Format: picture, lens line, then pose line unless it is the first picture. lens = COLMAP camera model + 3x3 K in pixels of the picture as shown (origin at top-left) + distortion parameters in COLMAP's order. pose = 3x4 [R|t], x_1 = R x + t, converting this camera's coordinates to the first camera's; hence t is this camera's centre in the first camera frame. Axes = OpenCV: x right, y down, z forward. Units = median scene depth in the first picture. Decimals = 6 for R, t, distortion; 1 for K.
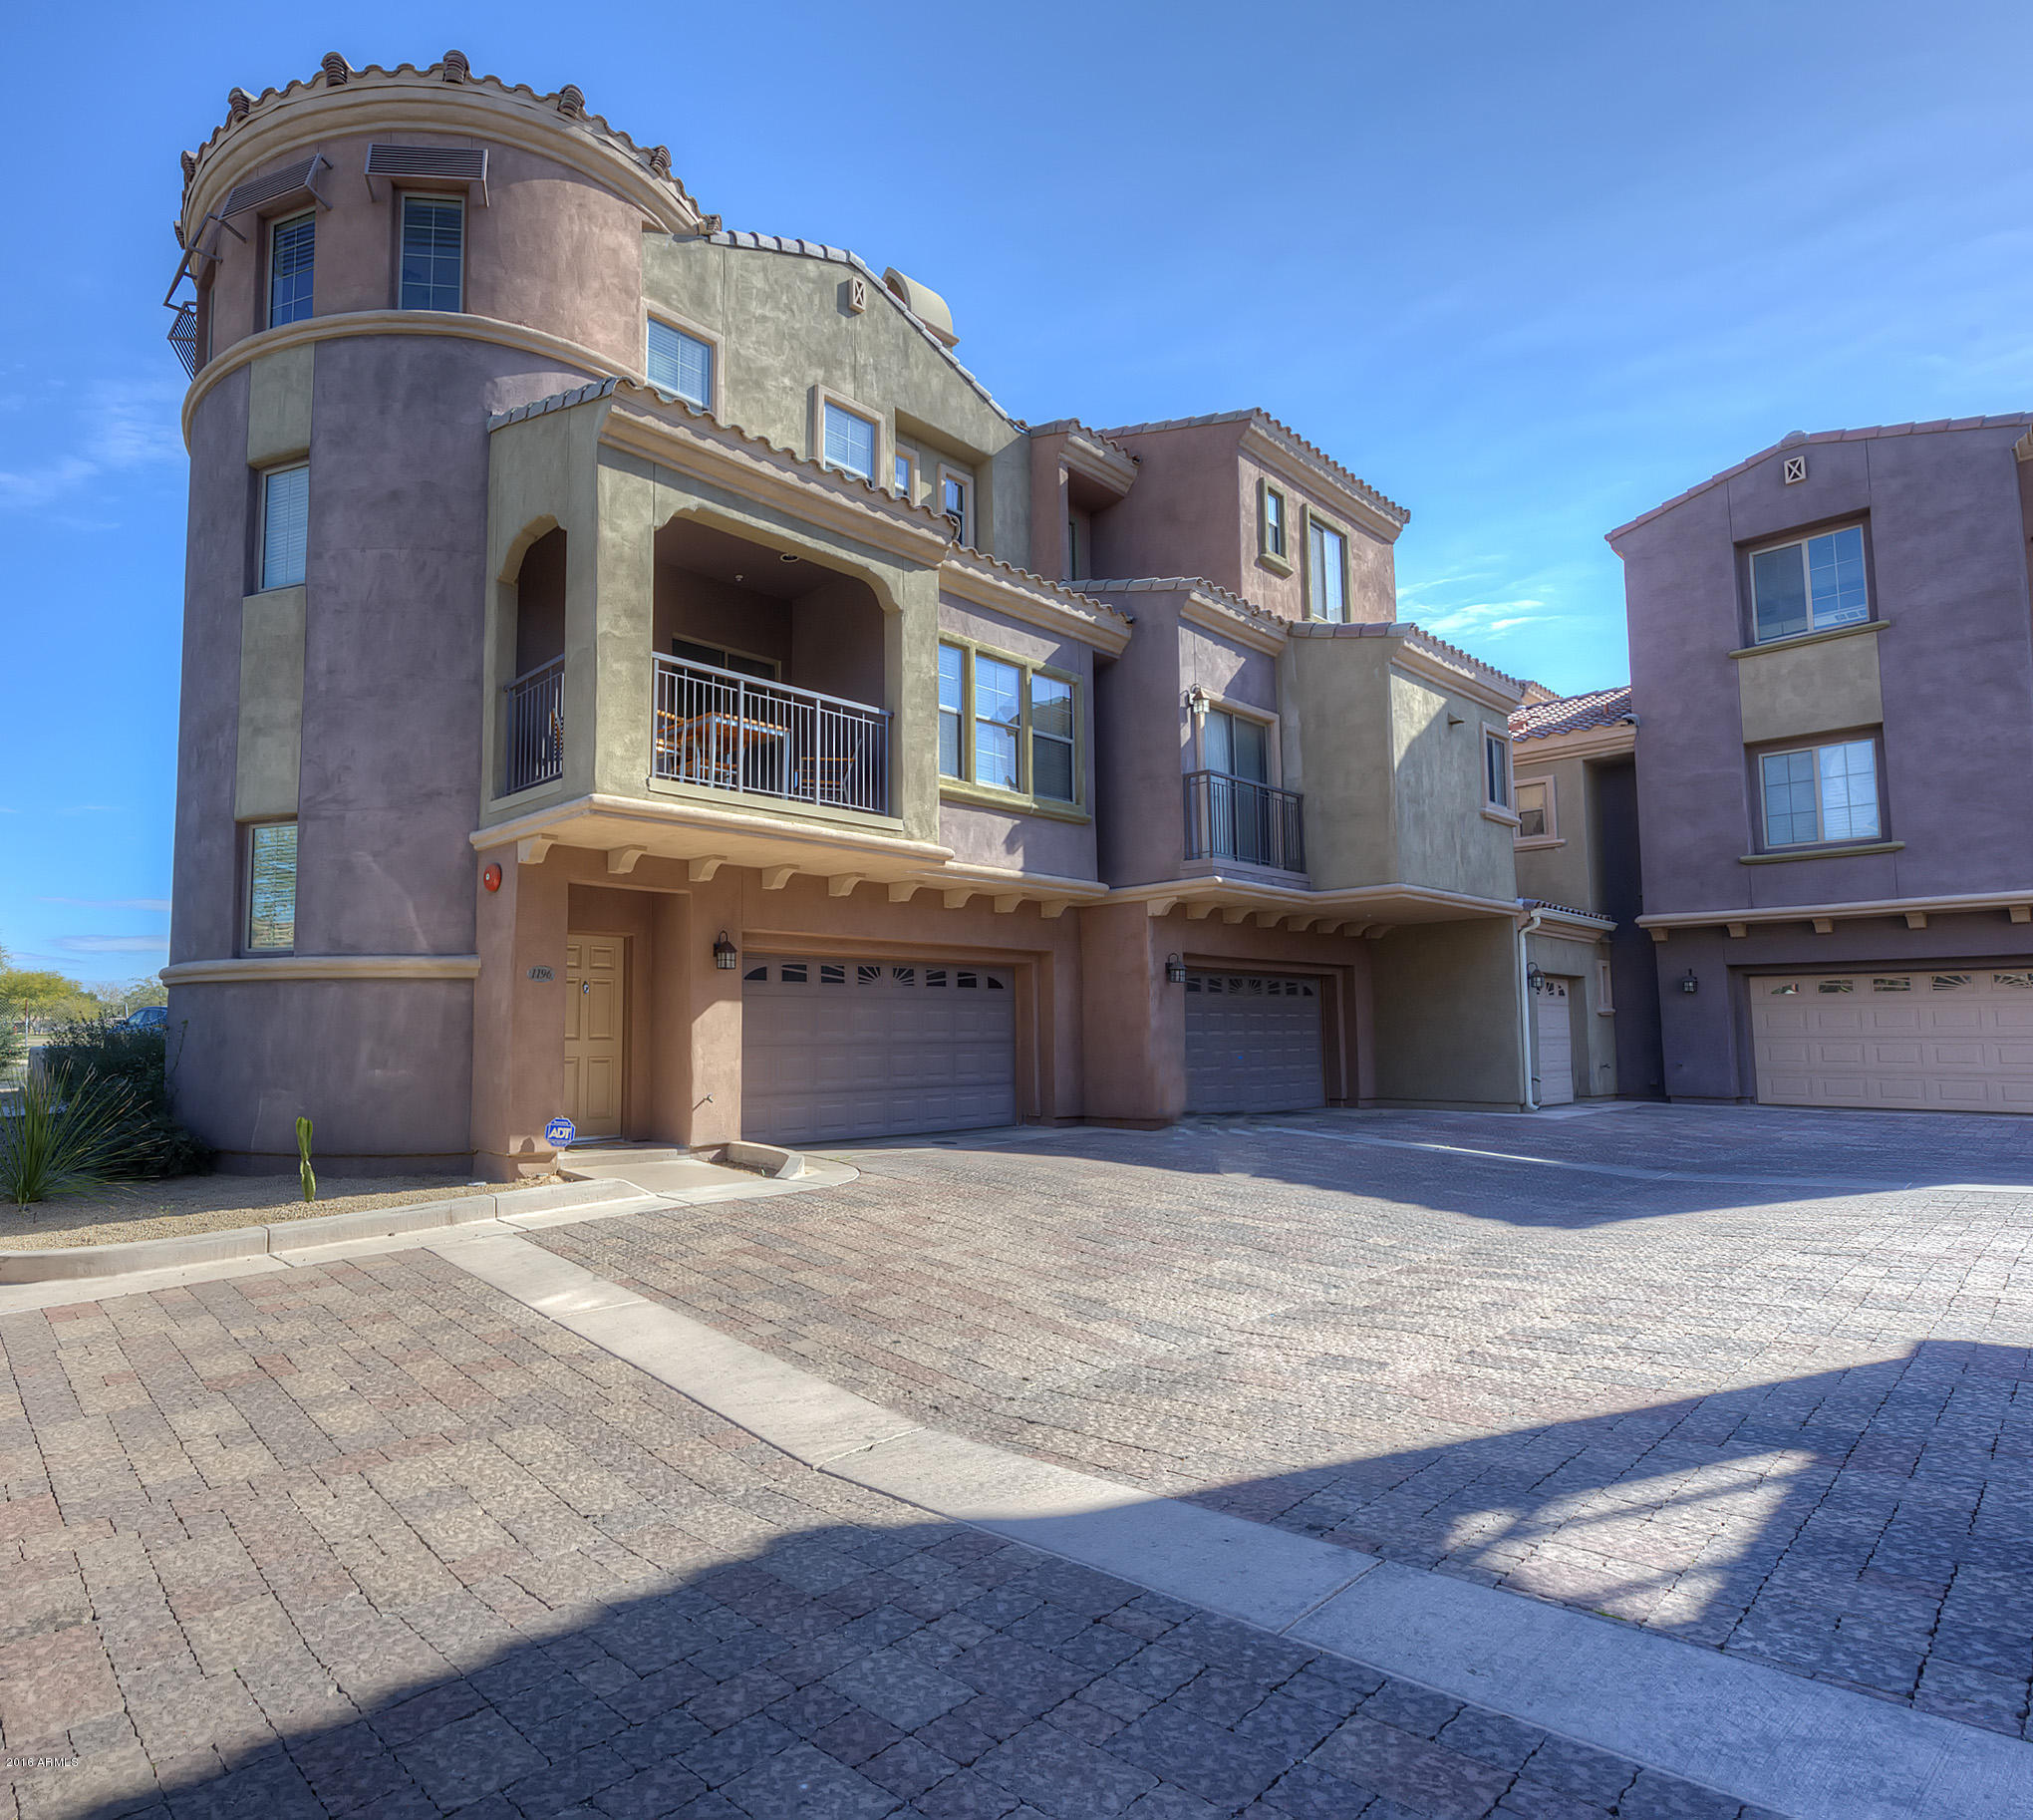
lens RADIAL K [[1196.5, 0, 1014.8], [0, 1196.5, 917.2], [0, 0, 1]] dist [0.024112, 0.001000]
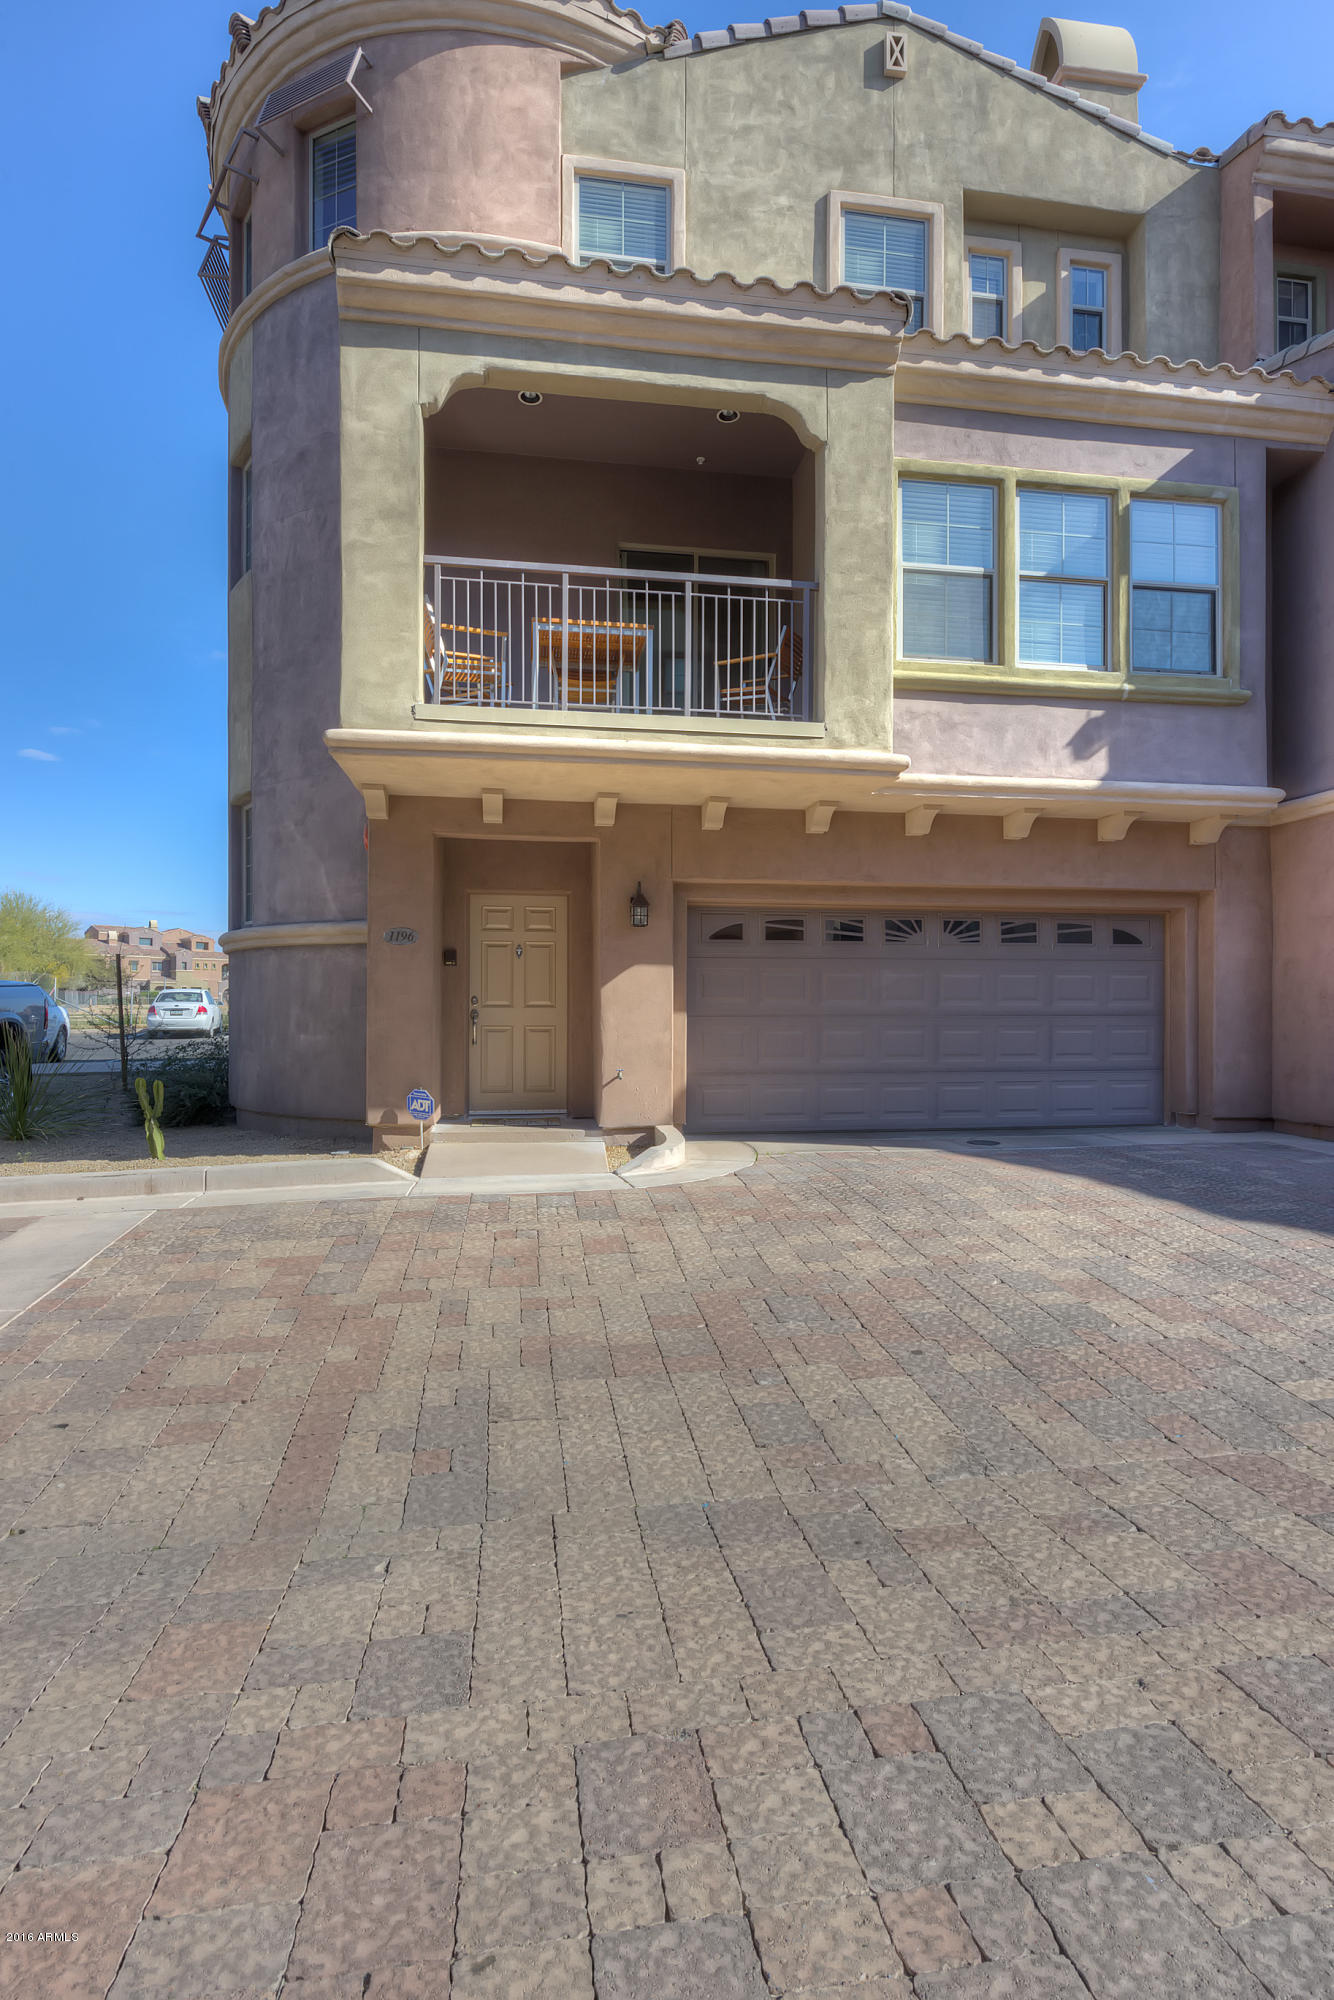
lens RADIAL K [[1209.2, 0, 669.2], [0, 1209.2, 1002.1], [0, 0, 1]] dist [0.002770, 0.000913]
pose [[0.810313, 0.001449, -0.585995, 0.248452], [0.053389, 0.995656, 0.076287, 0.028393], [0.583560, -0.093102, 0.806715, 0.270628]]
